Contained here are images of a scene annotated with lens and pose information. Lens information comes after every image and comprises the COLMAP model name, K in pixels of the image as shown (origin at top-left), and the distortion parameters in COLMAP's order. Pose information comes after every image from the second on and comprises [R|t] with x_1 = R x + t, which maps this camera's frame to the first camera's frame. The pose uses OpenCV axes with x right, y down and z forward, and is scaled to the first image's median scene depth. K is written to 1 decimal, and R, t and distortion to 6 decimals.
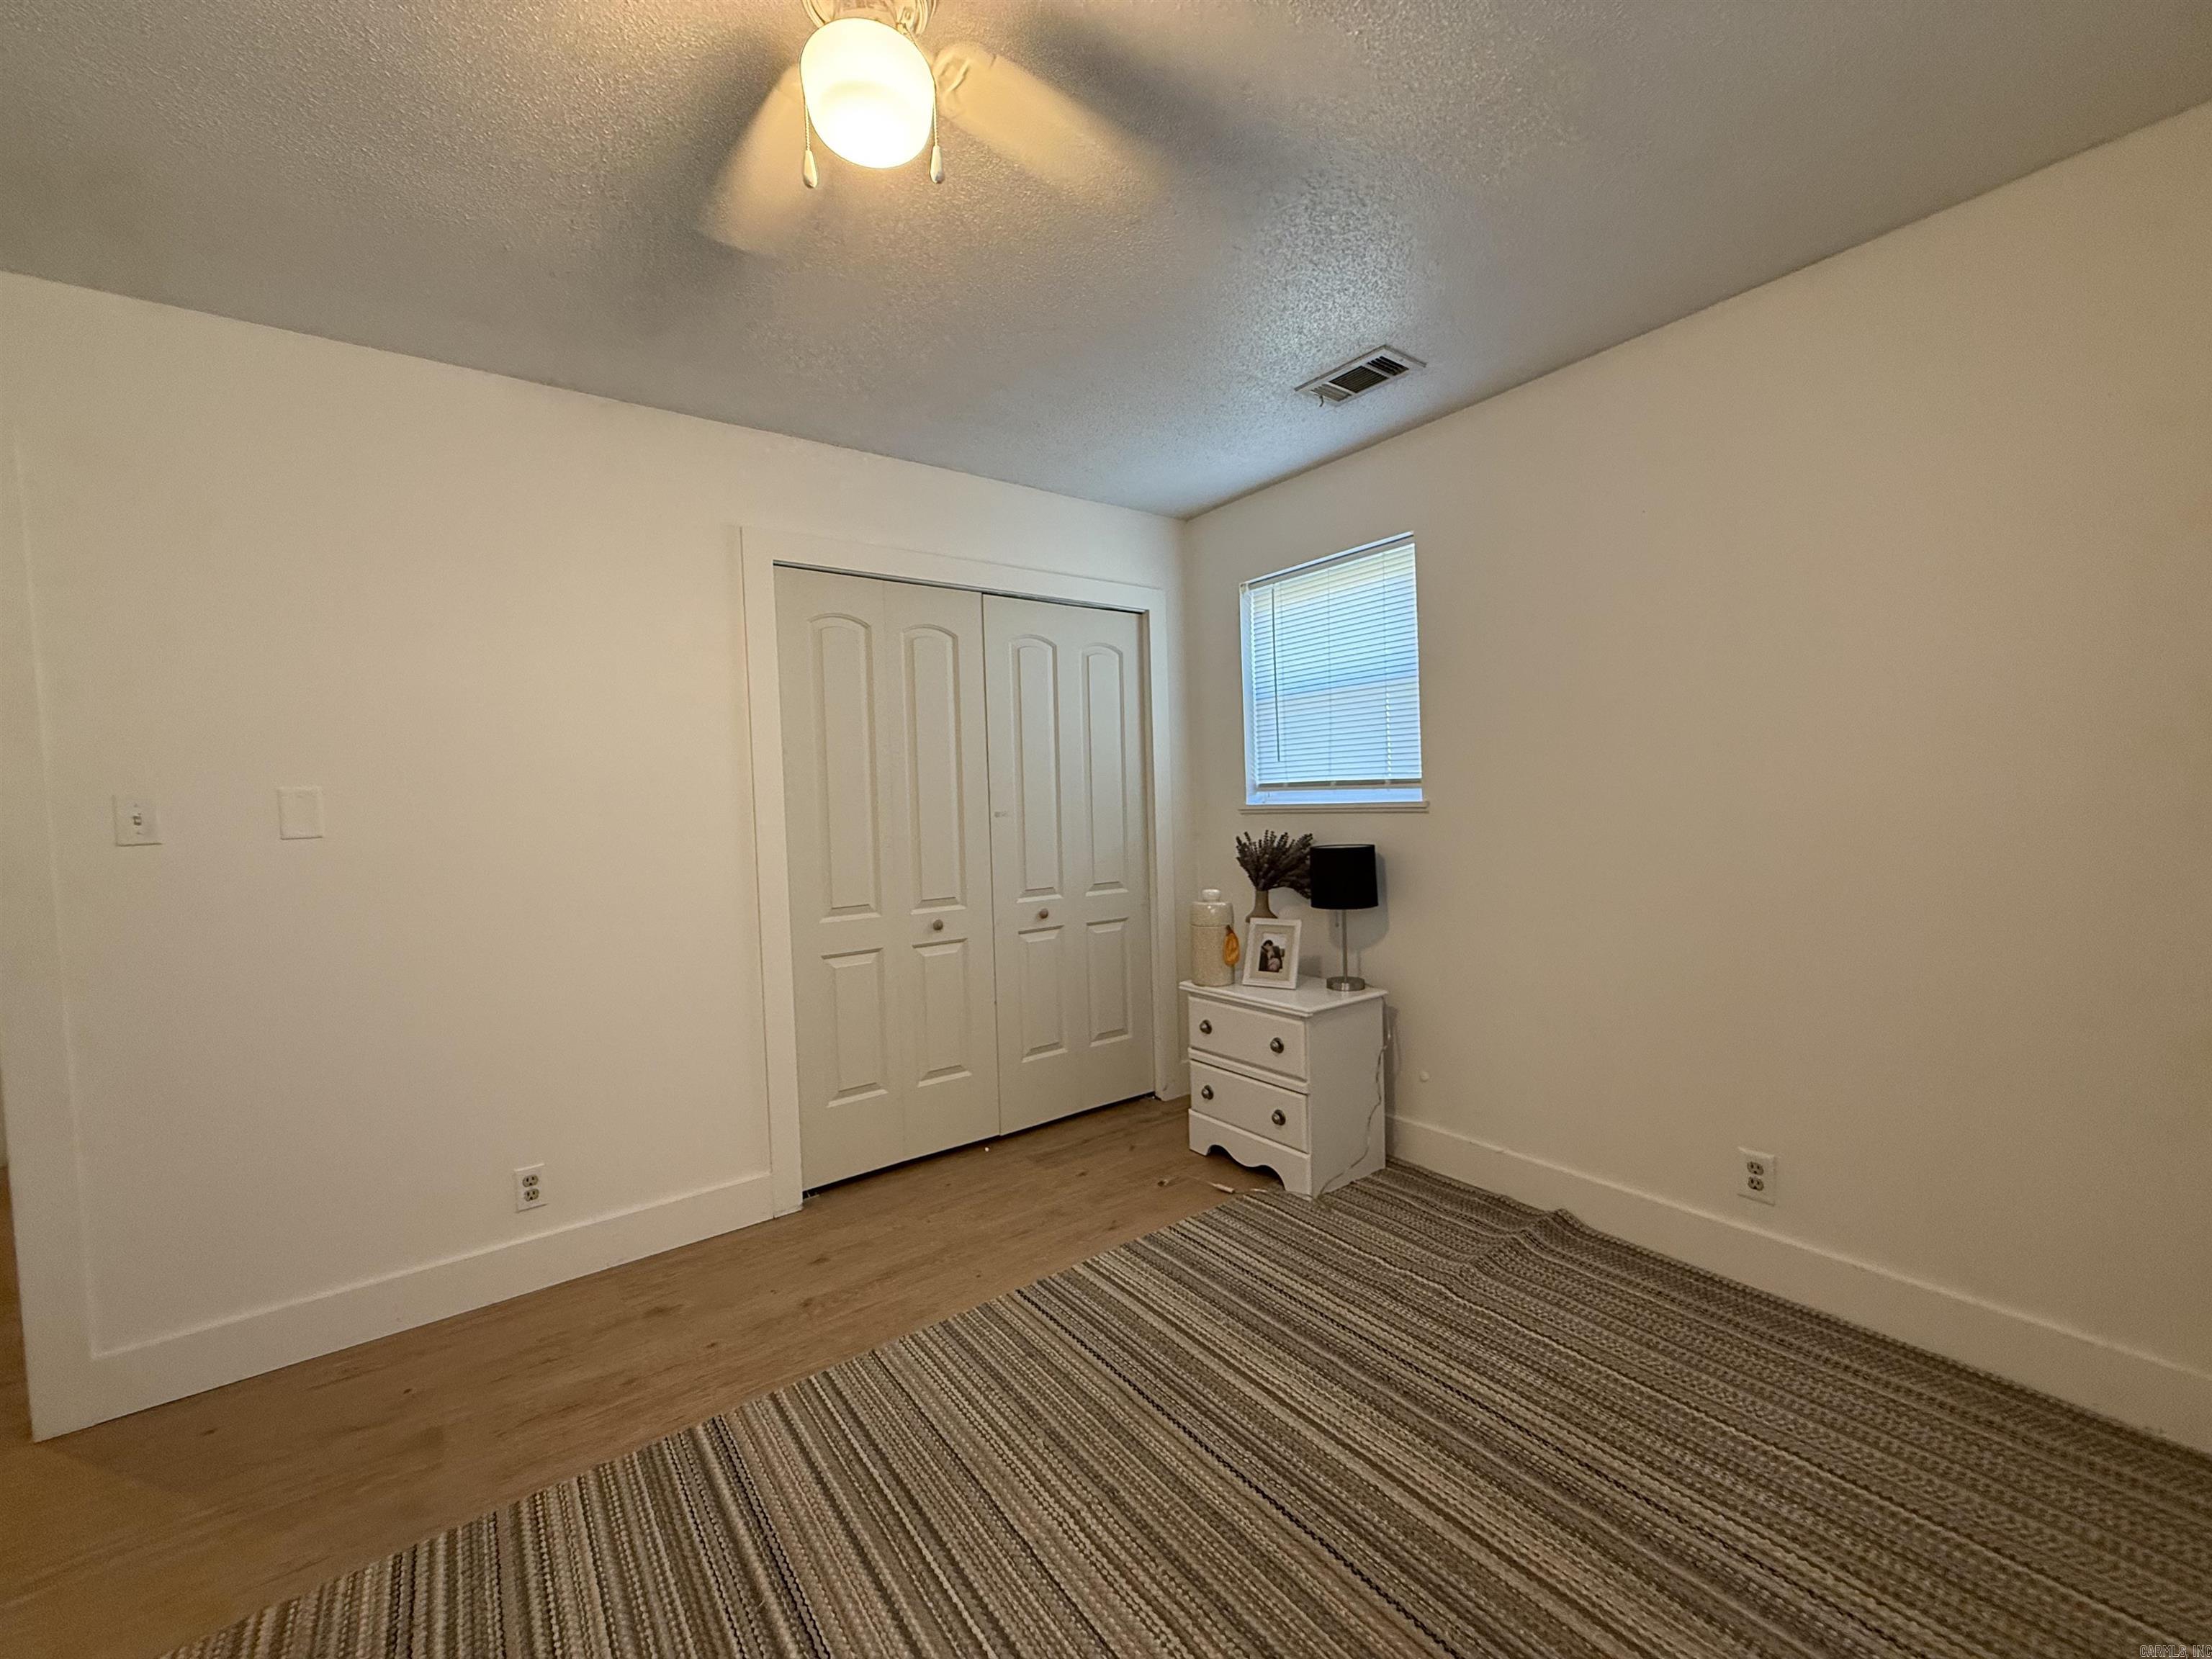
lens RADIAL K [[879.1, 0, 1104.5], [0, 879.1, 835.9], [0, 0, 1]] dist [0.000002, -0.000161]
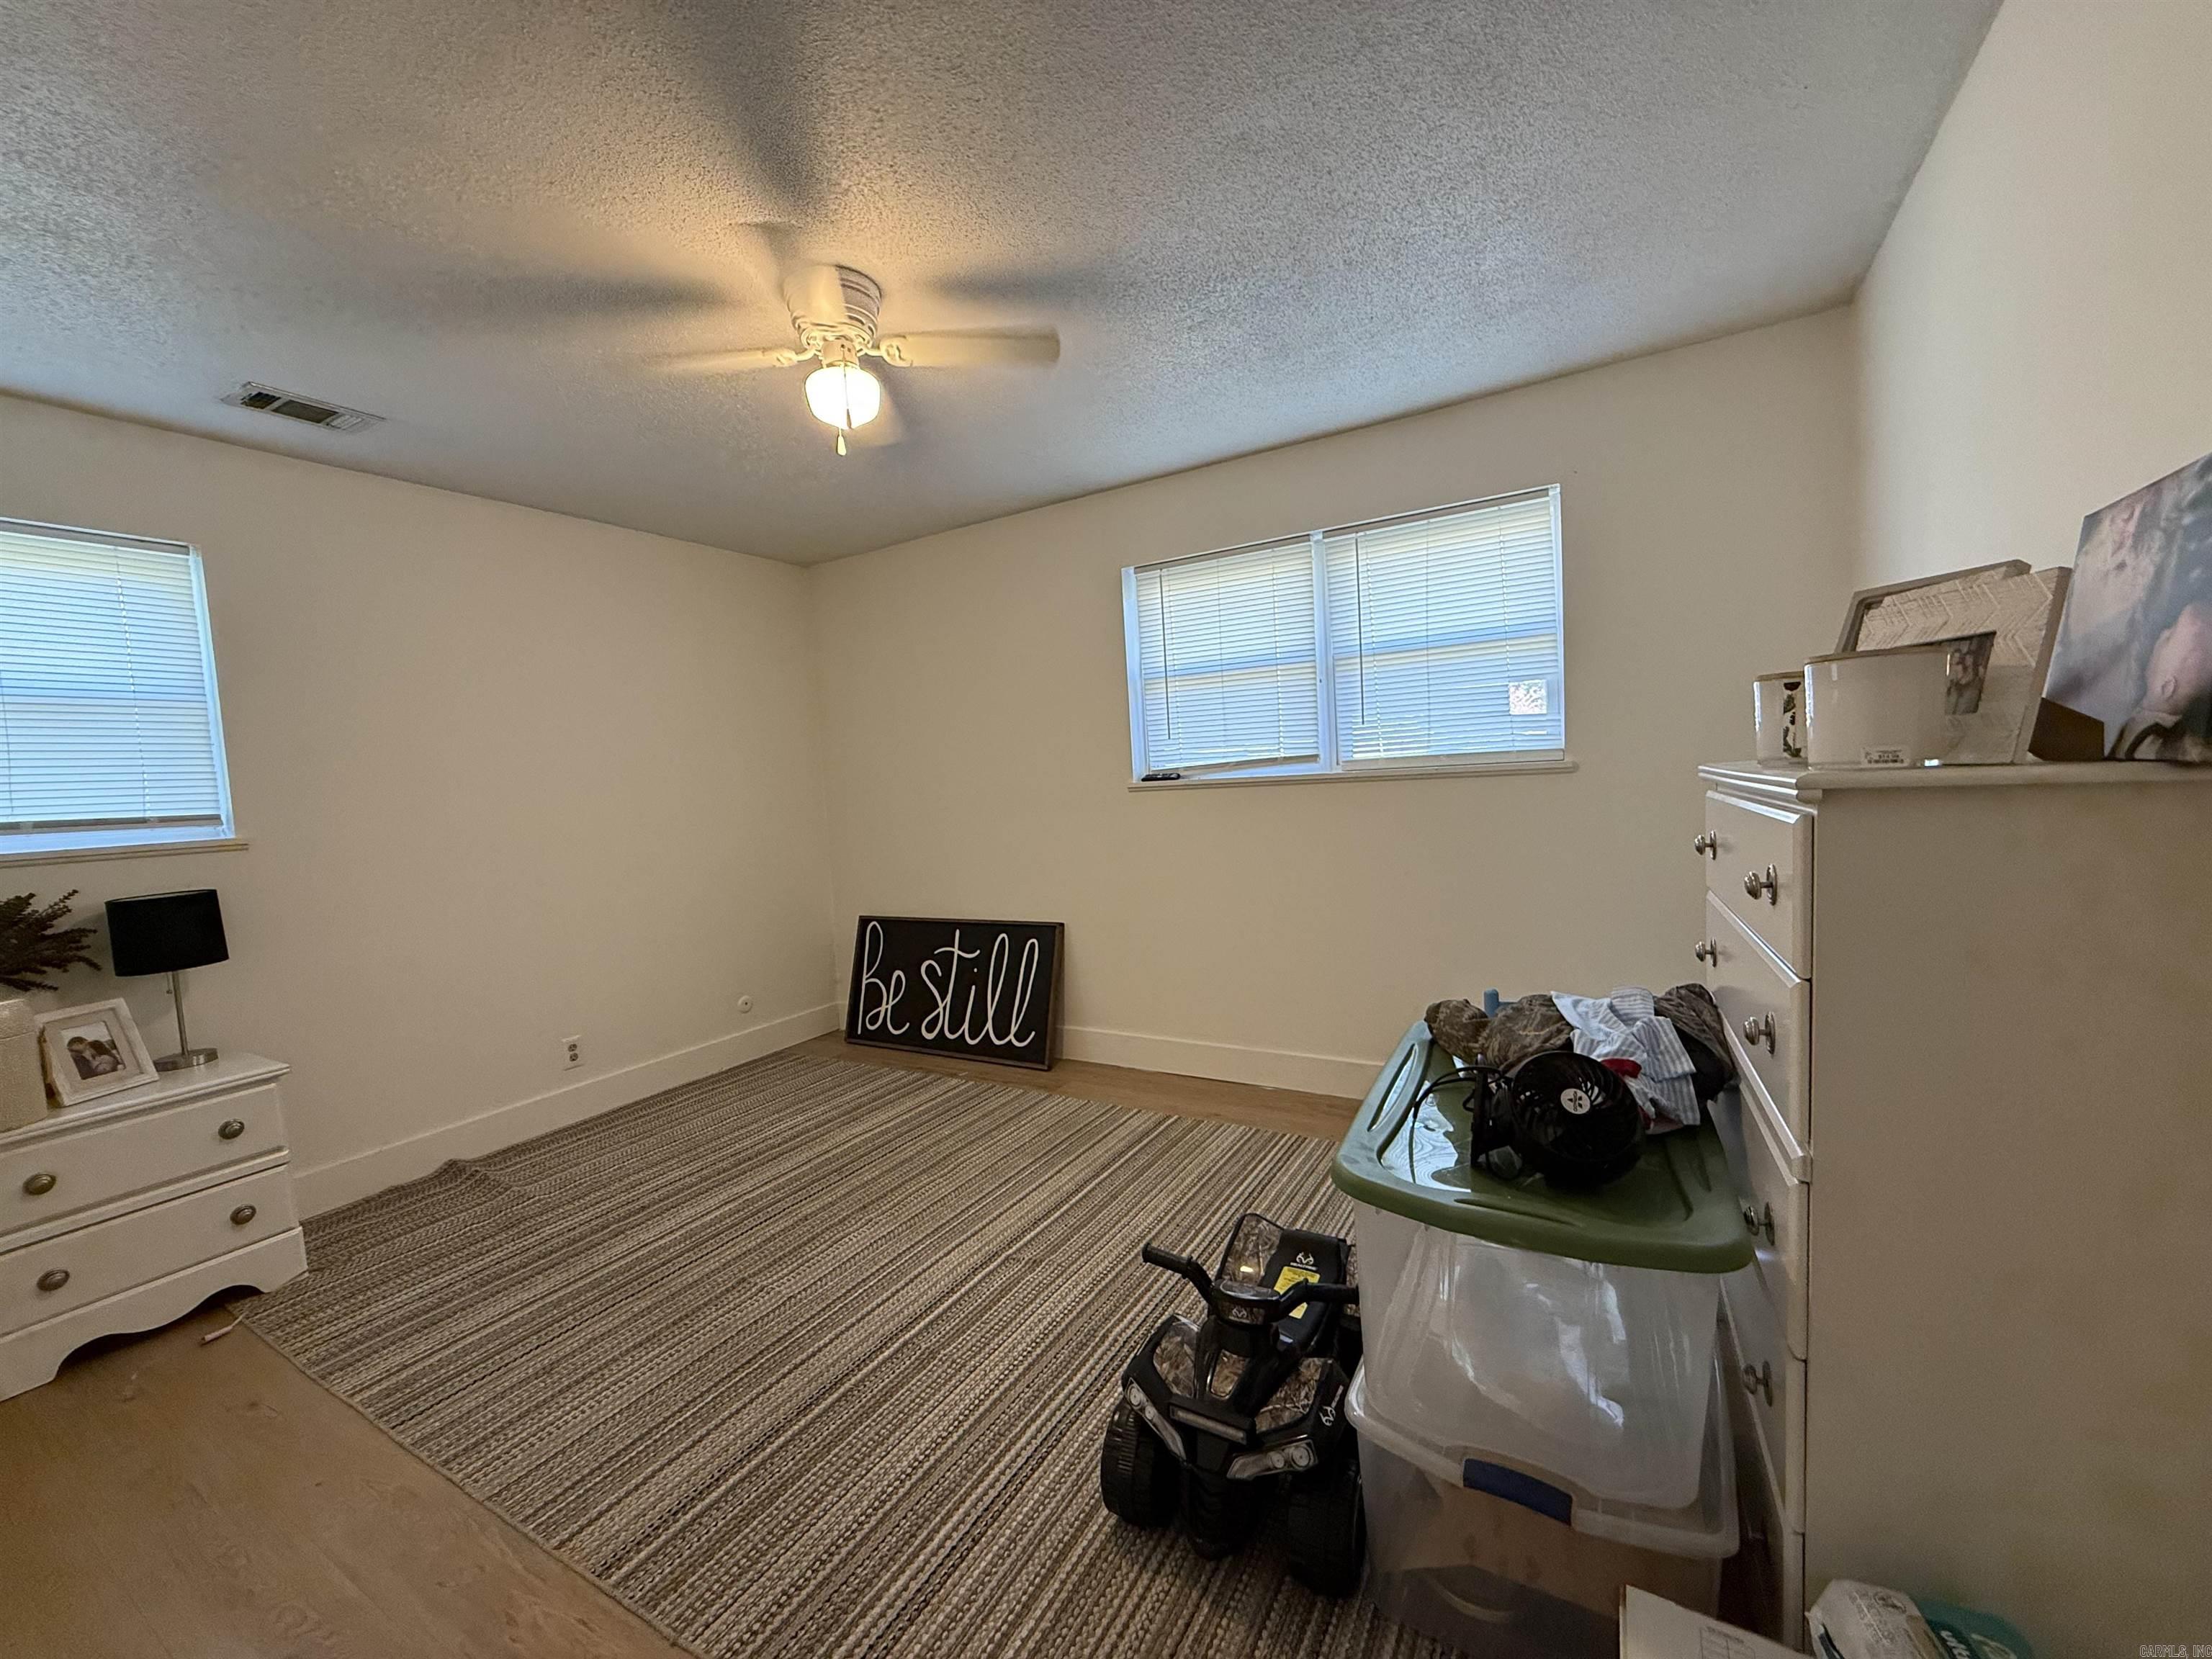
lens RADIAL K [[879.1, 0, 1106.2], [0, 879.1, 834.2], [0, 0, 1]] dist [0.000002, -0.000161]
pose [[-0.387657, -0.007445, 0.921773, -0.951383], [0.108605, 0.992634, 0.053692, 0.007095], [-0.915383, 0.120924, -0.383993, 0.568794]]
